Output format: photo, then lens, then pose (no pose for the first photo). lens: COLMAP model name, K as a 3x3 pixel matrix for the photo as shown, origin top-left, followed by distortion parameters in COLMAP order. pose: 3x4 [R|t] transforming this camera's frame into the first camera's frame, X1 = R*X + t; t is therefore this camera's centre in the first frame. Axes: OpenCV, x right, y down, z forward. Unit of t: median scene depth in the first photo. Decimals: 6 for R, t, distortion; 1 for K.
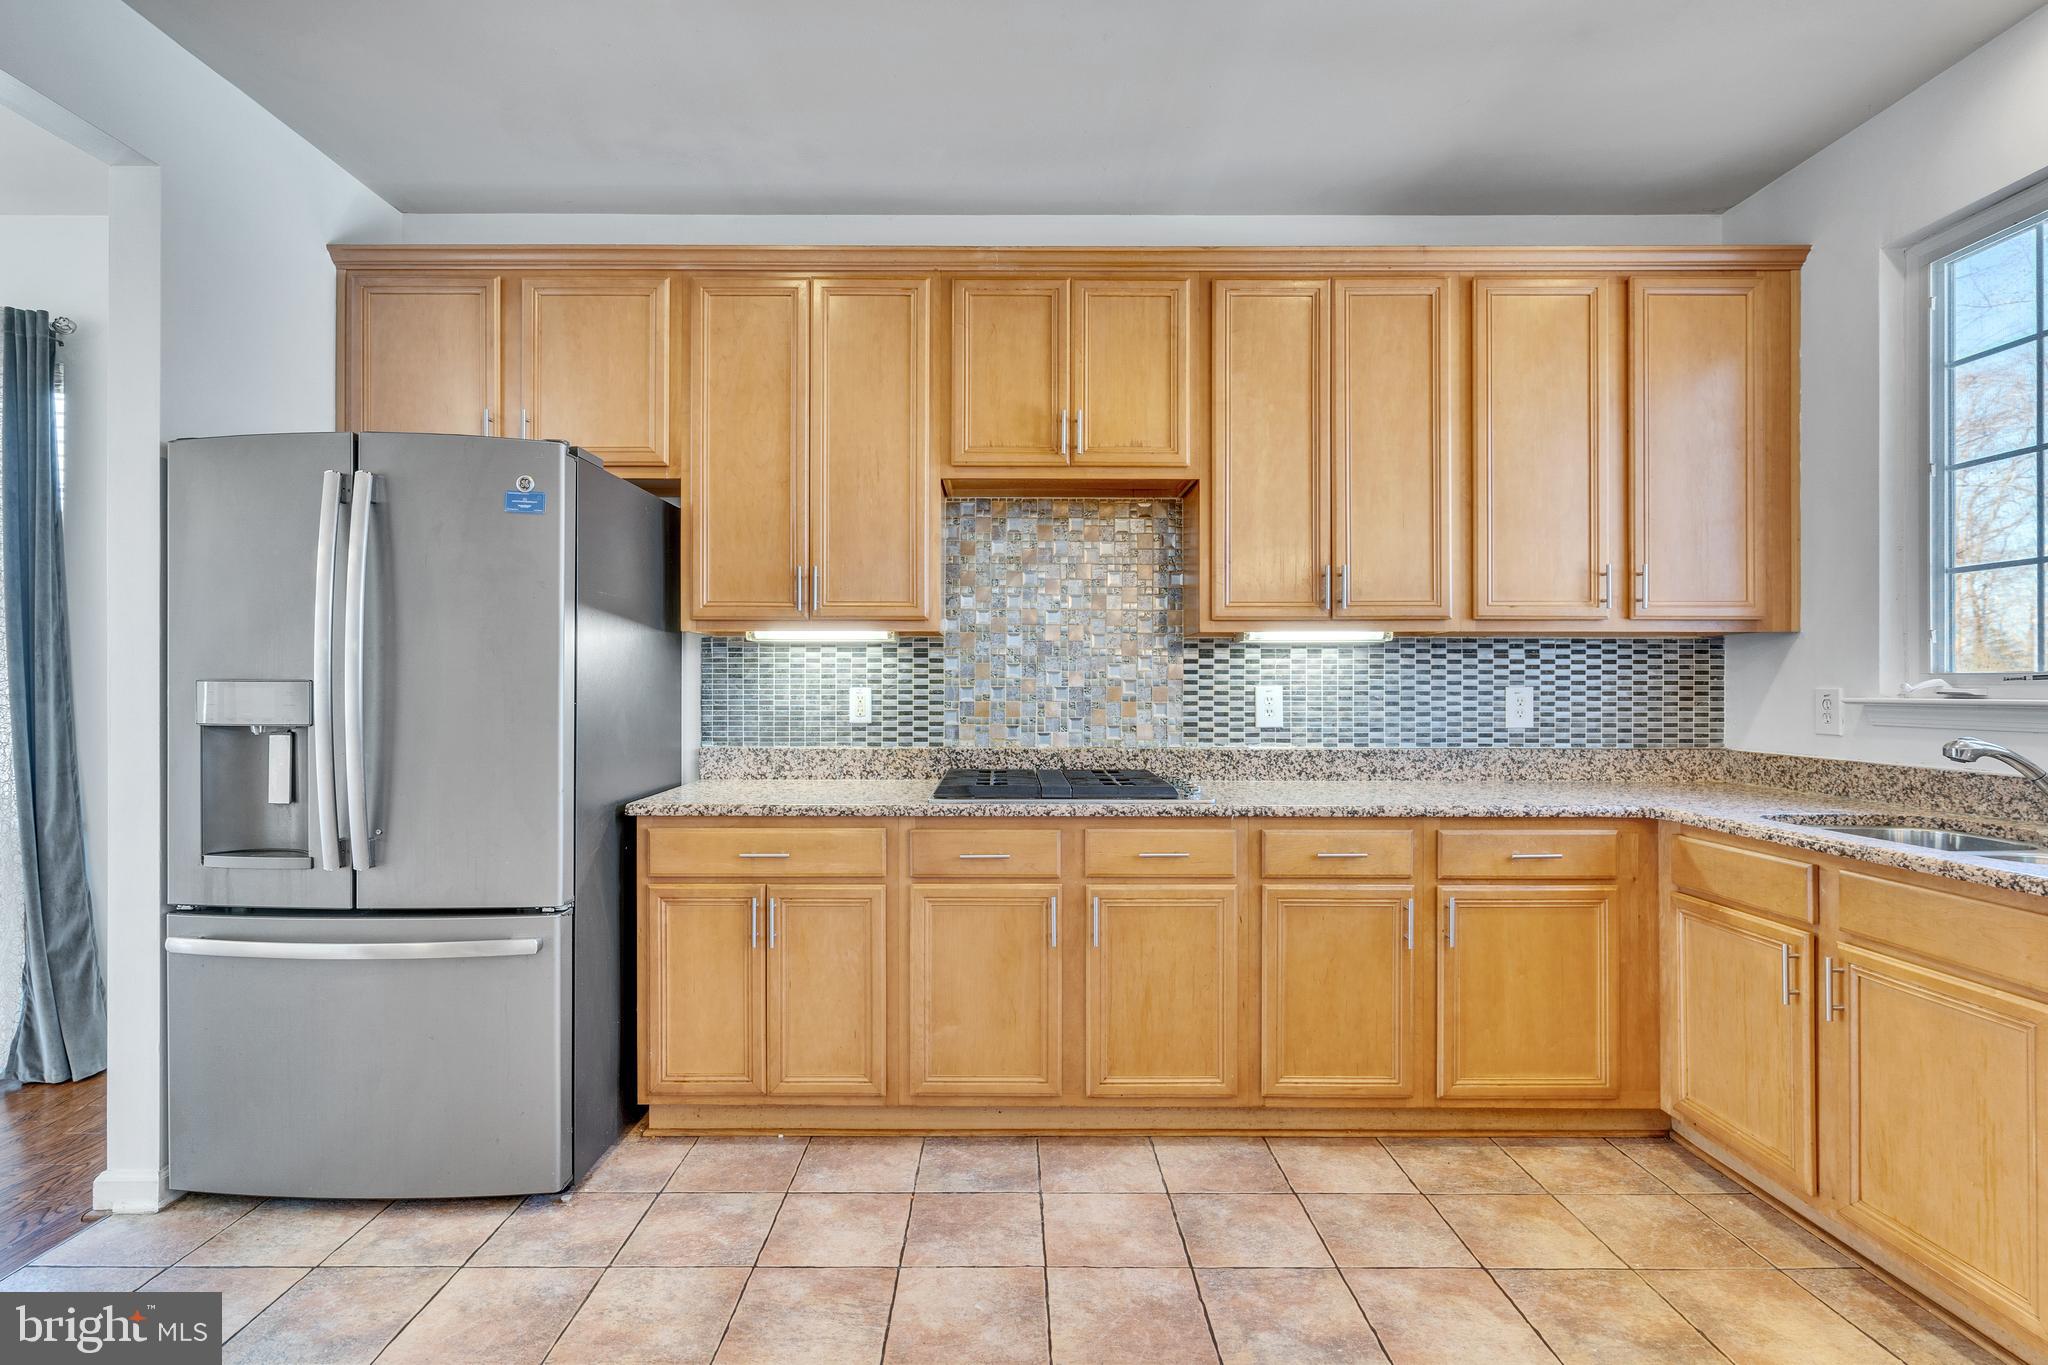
lens RADIAL K [[994.8, 0, 1010.1], [0, 994.8, 676.4], [0, 0, 1]] dist [0.005448, -0.000565]
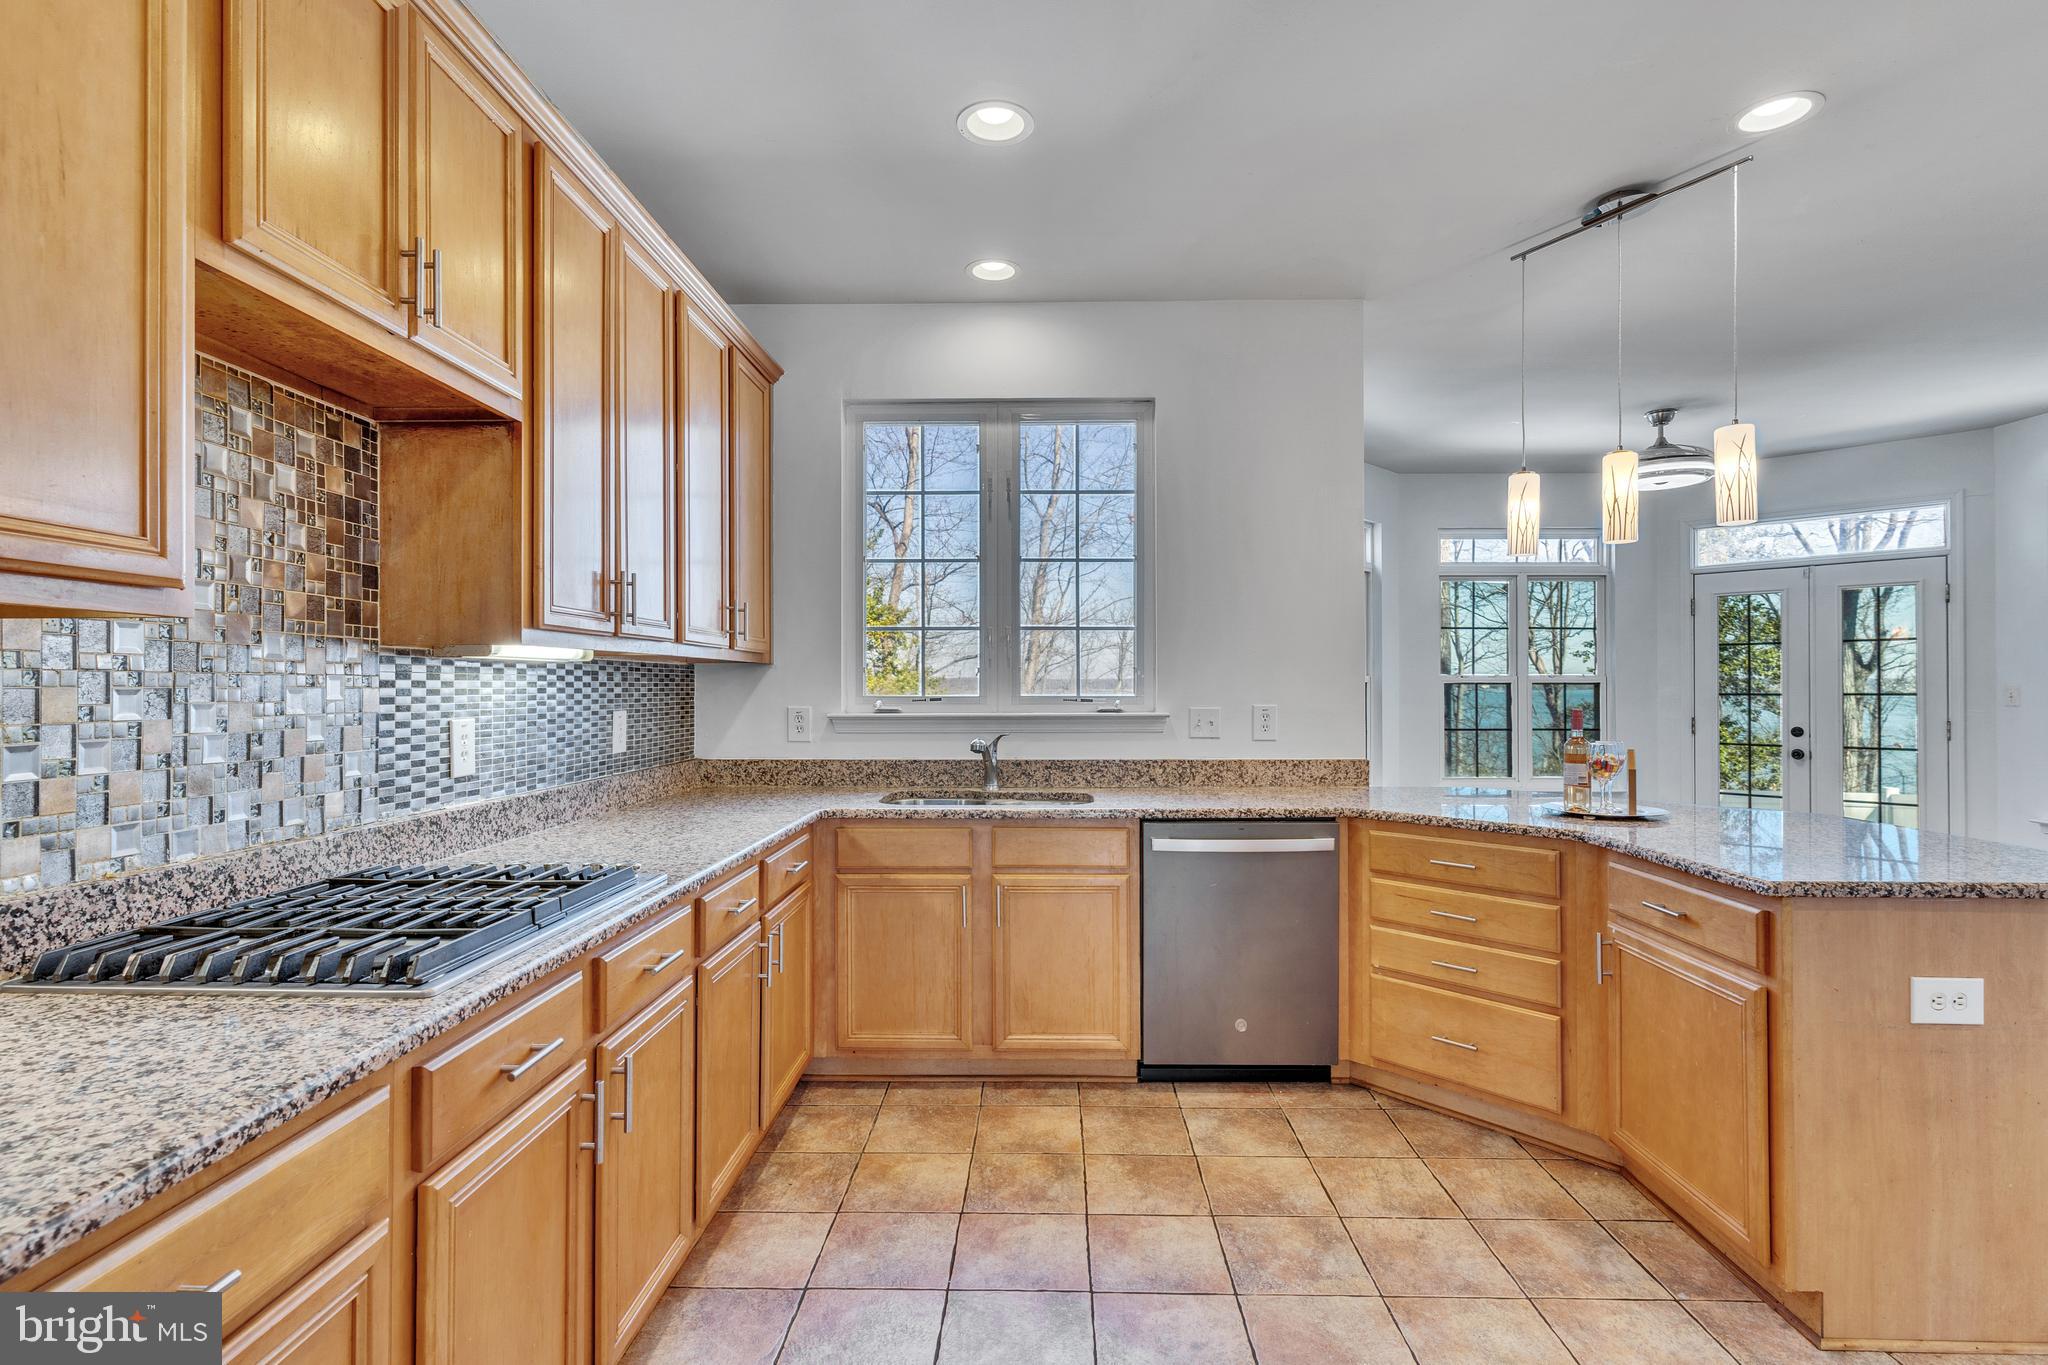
lens RADIAL K [[994.8, 0, 1018.3], [0, 994.8, 684.2], [0, 0, 1]] dist [0.005448, -0.000565]
pose [[0.023598, 0.000175, 0.999722, -0.490239], [-0.008599, 0.999963, 0.000028, -0.020289], [-0.999685, -0.008597, 0.023599, 0.643904]]
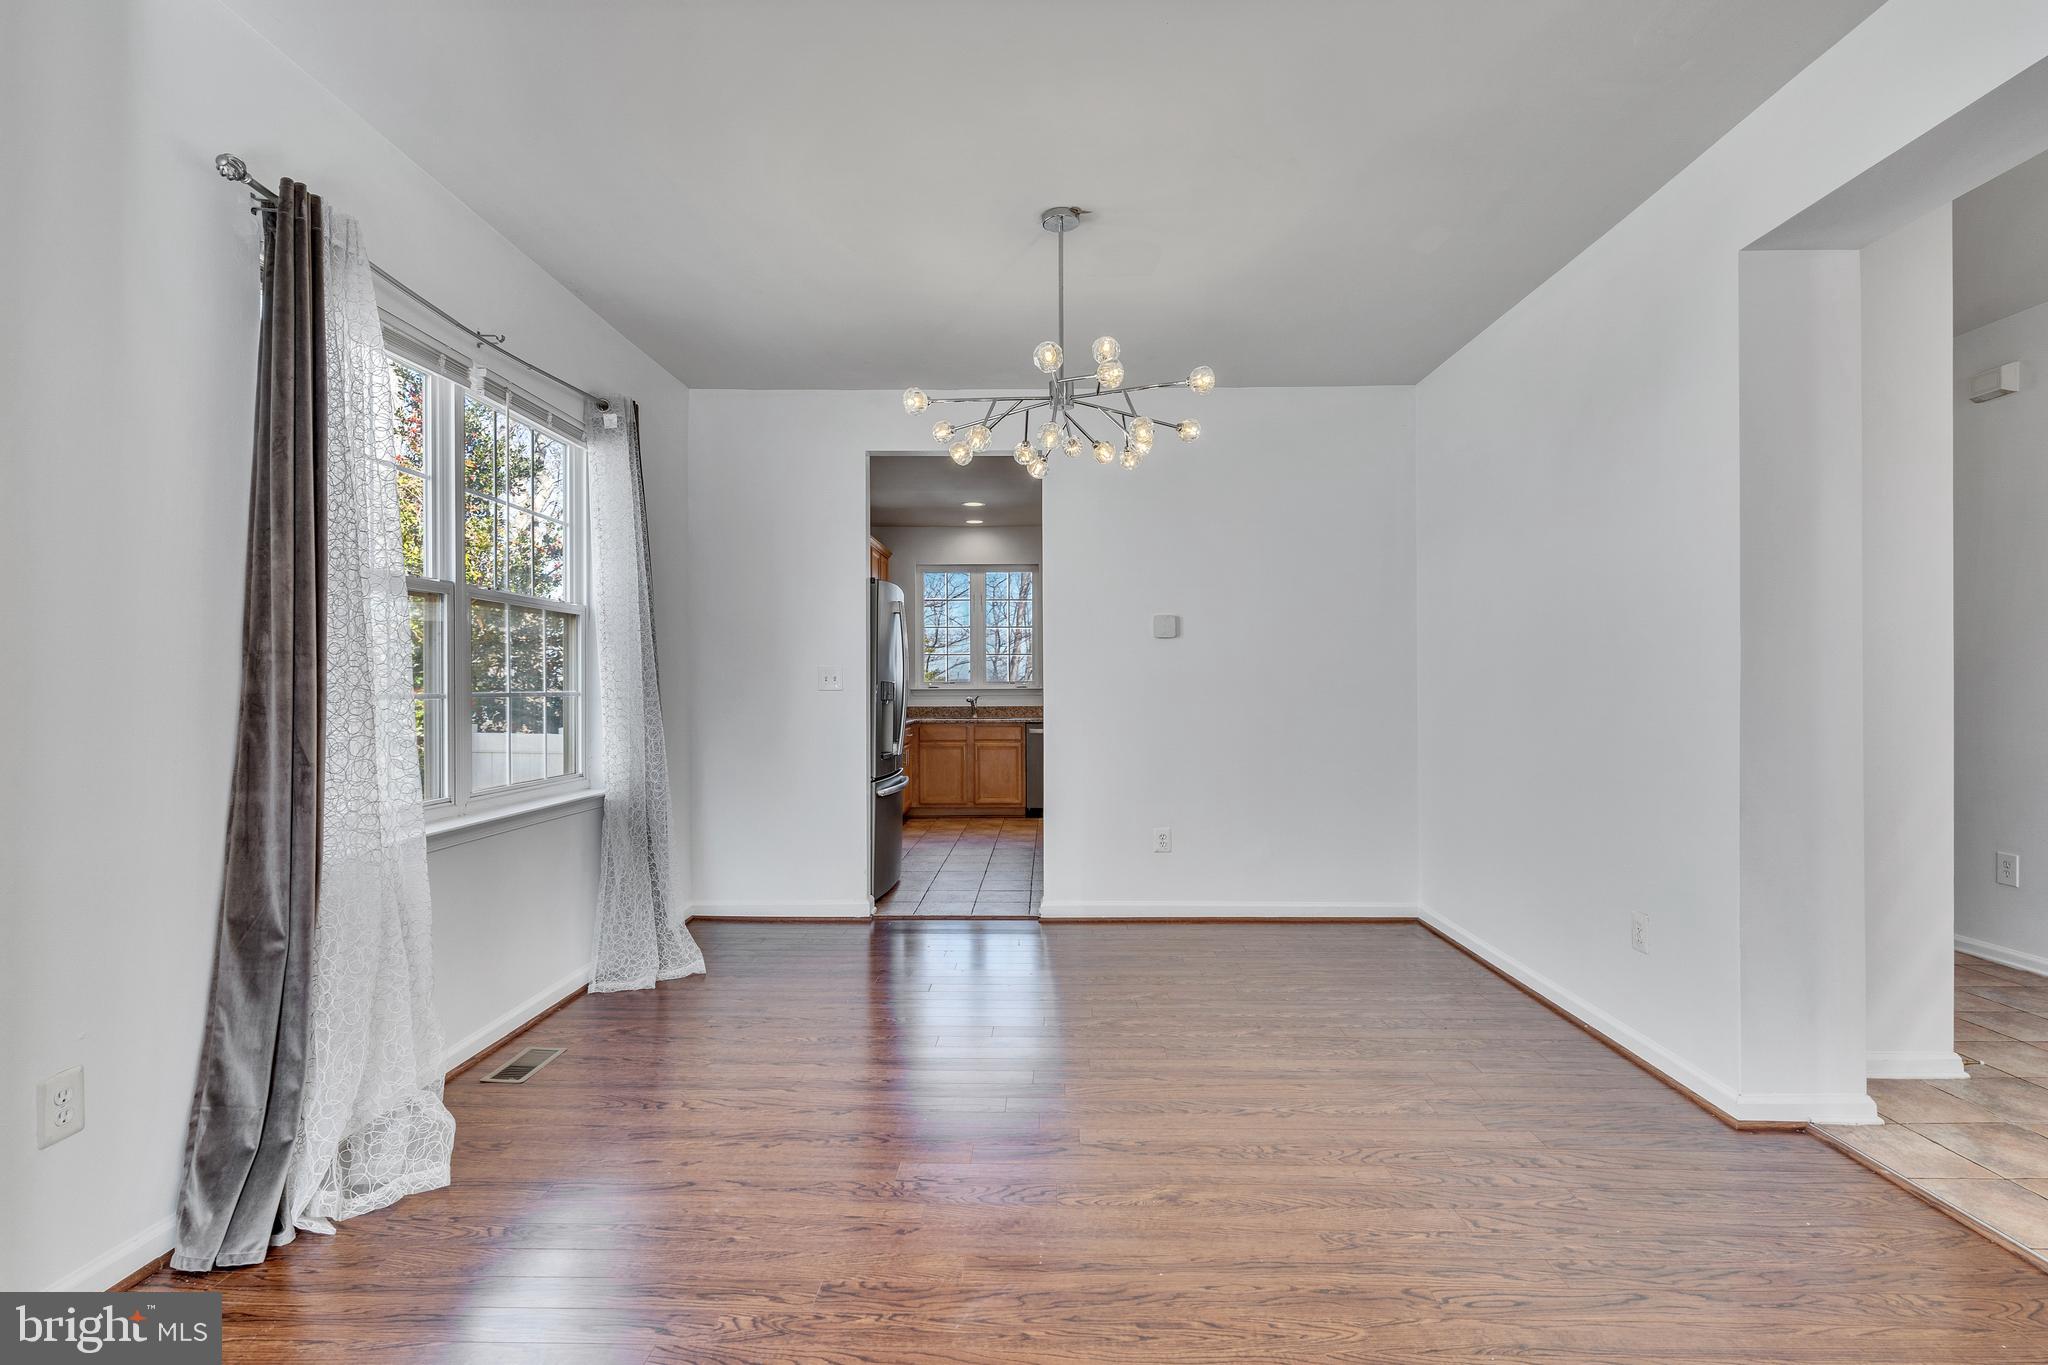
lens RADIAL K [[994.8, 0, 1020.9], [0, 994.8, 681.2], [0, 0, 1]] dist [0.005448, -0.000565]
pose [[0.015505, 0.001871, 0.999878, -2.547417], [-0.006841, 0.999975, -0.001765, -0.001360], [-0.999856, -0.006812, 0.015517, 0.500317]]
